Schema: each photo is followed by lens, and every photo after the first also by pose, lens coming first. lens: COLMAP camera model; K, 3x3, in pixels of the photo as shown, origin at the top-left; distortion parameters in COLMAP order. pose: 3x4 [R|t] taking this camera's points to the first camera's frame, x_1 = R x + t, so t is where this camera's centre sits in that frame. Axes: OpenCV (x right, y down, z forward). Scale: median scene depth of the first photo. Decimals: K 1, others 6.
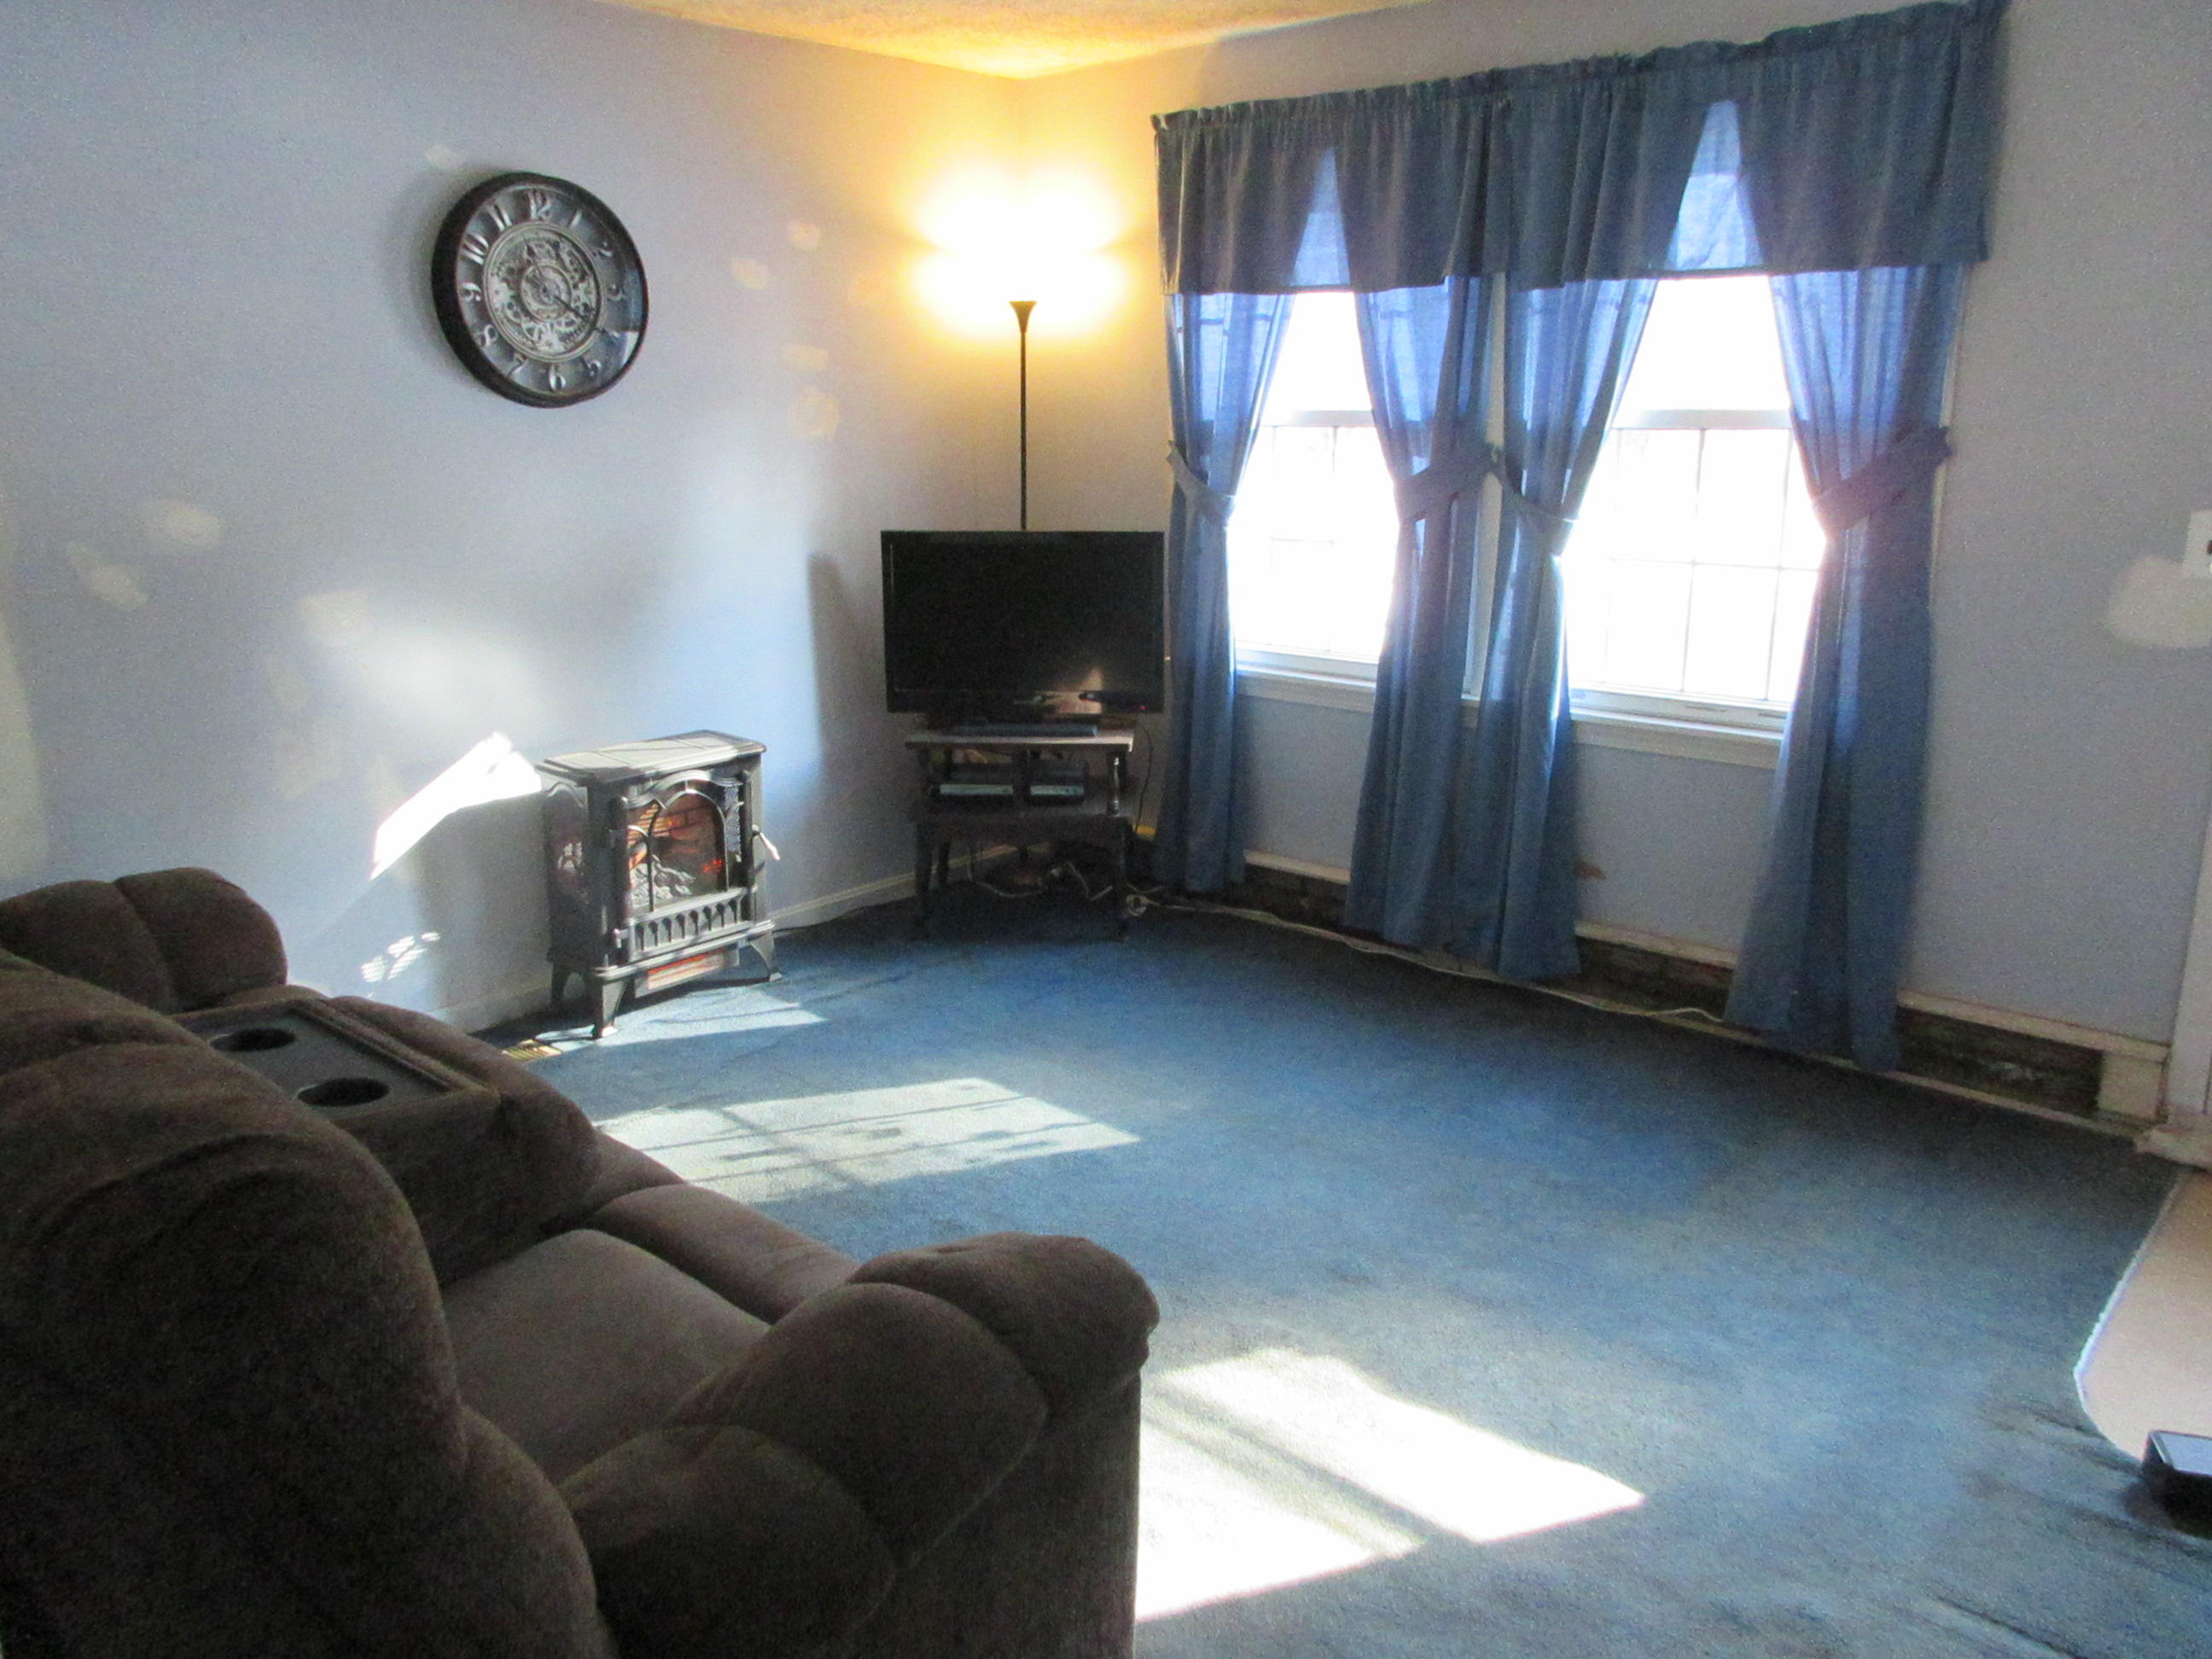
lens RADIAL K [[1641.3, 0, 1104.5], [0, 1641.3, 826.1], [0, 0, 1]] dist [-0.002265, 0.002219]
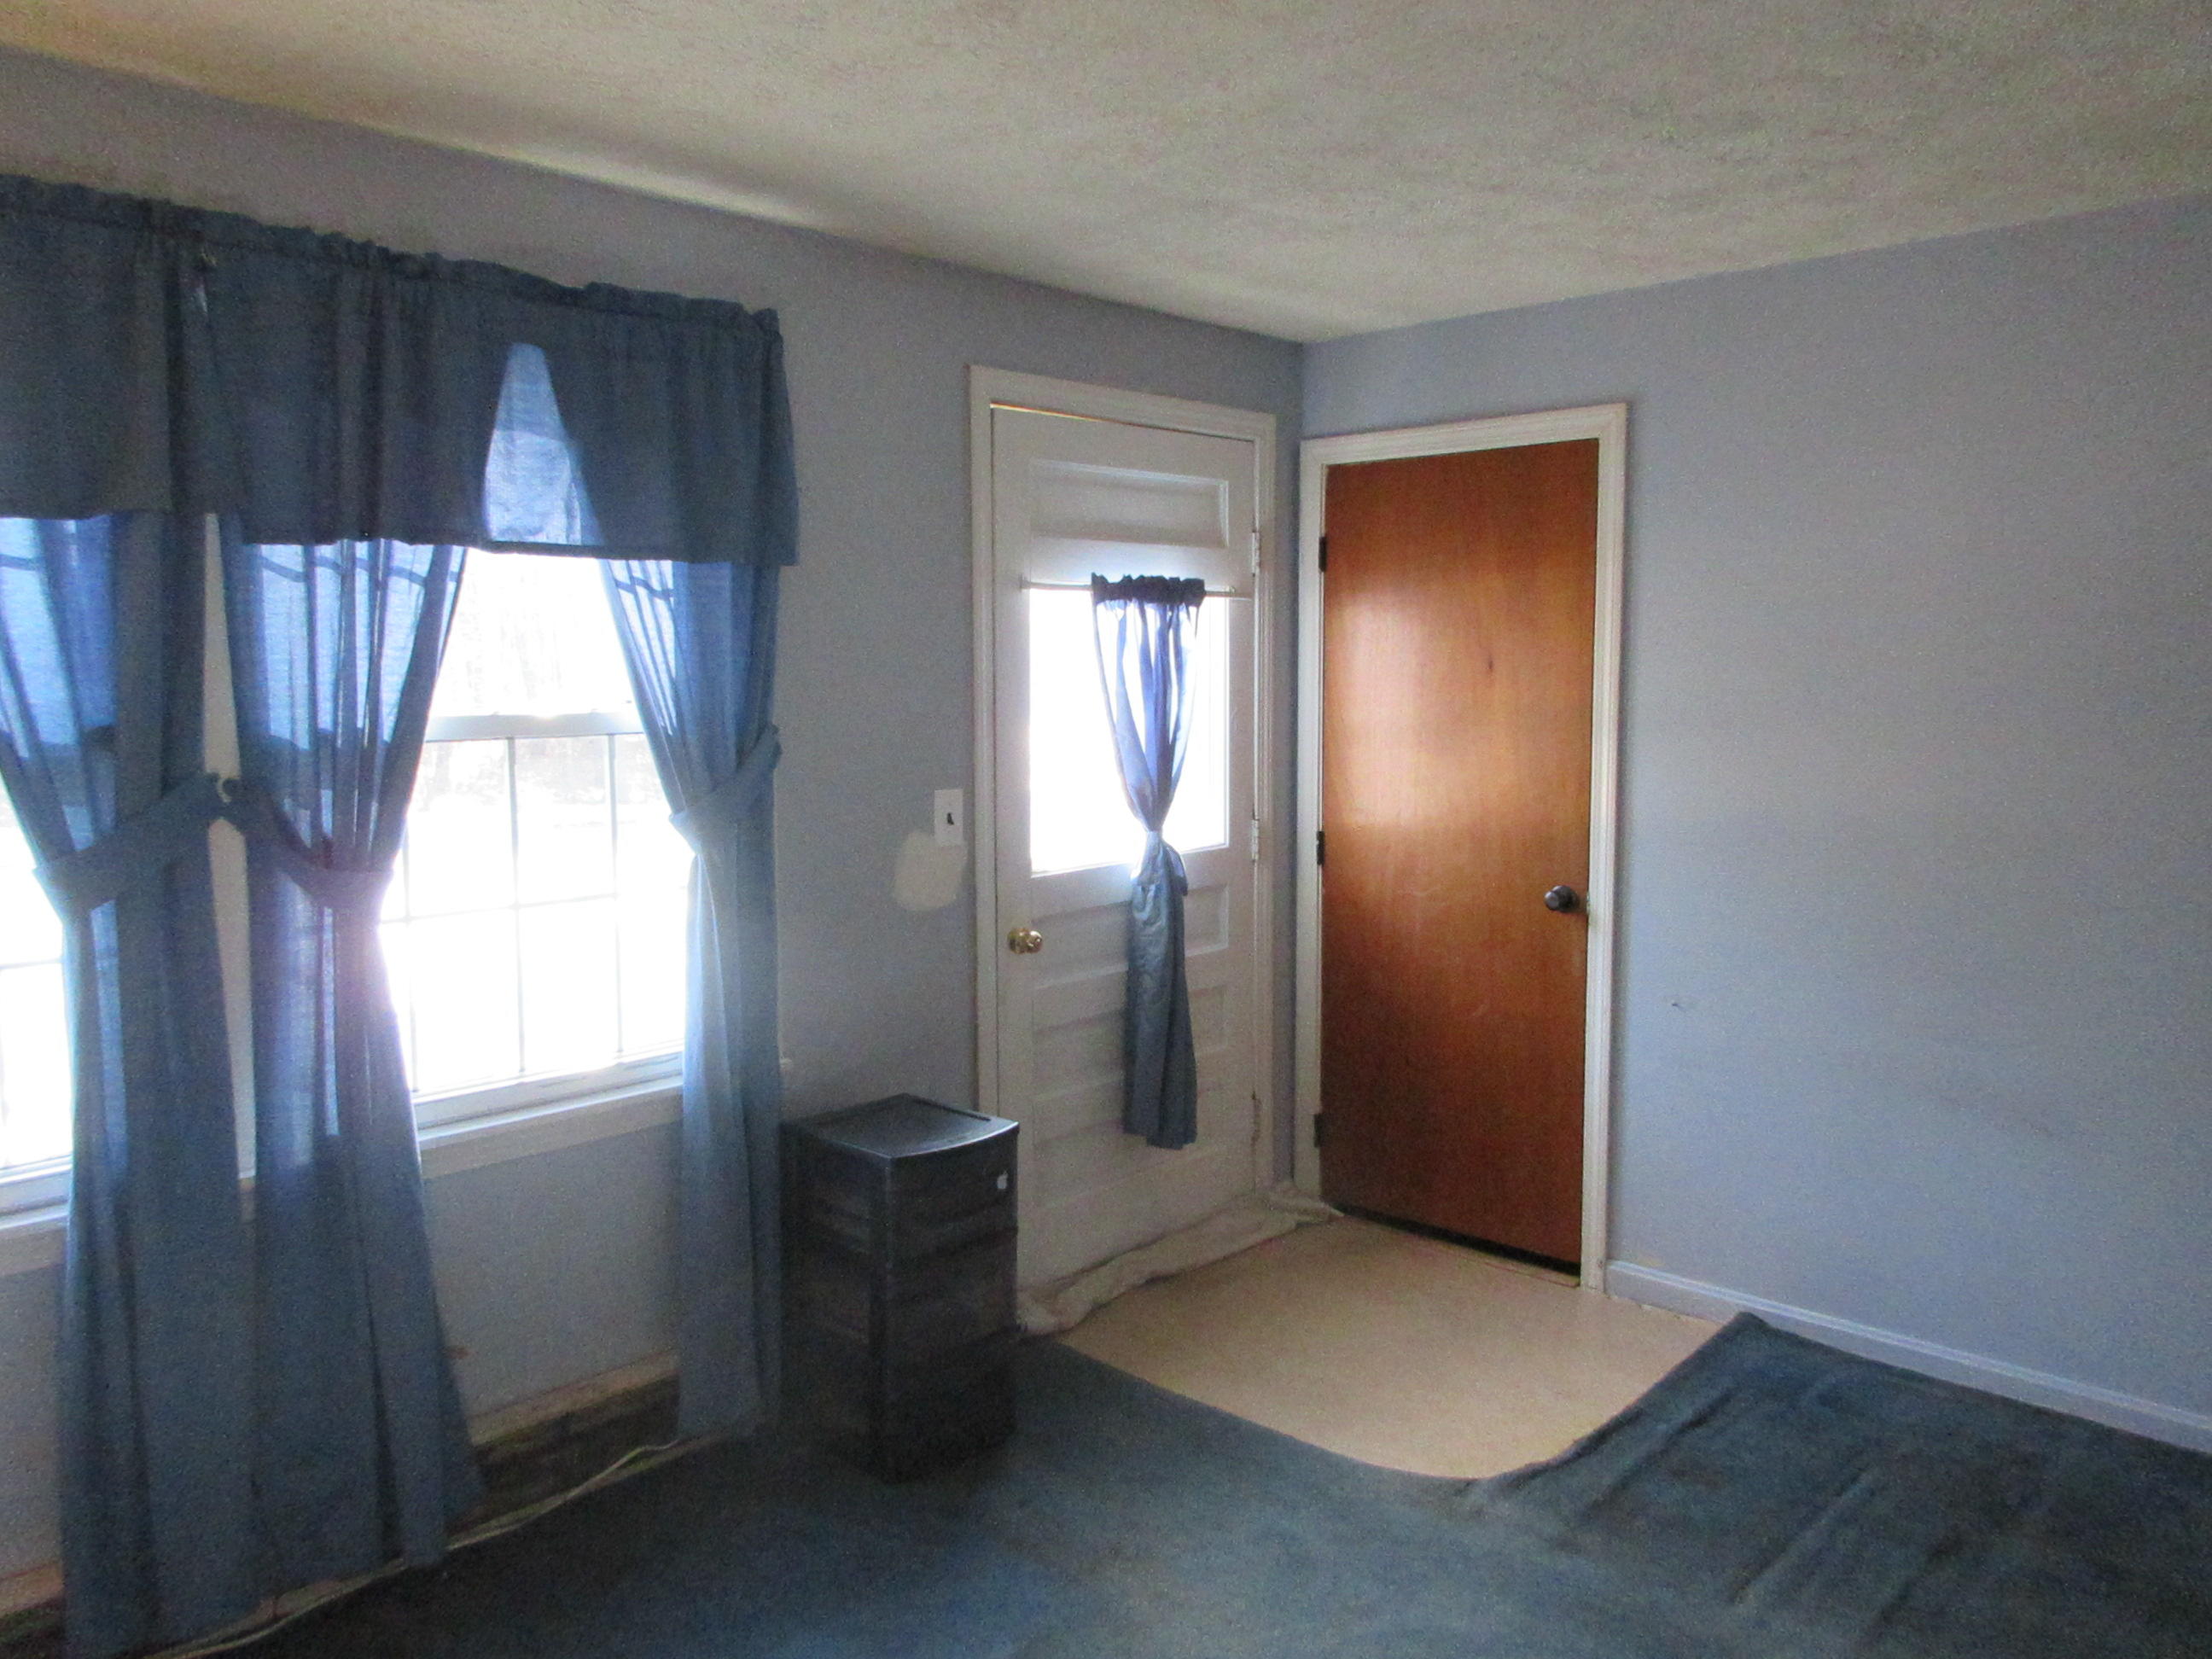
lens RADIAL K [[1641.3, 0, 1106.9], [0, 1641.3, 829.4], [0, 0, 1]] dist [-0.002265, 0.002219]
pose [[0.037007, -0.089192, 0.995327, -0.424871], [0.251627, 0.964749, 0.077096, -0.194700], [-0.967117, 0.247598, 0.058146, 0.711208]]
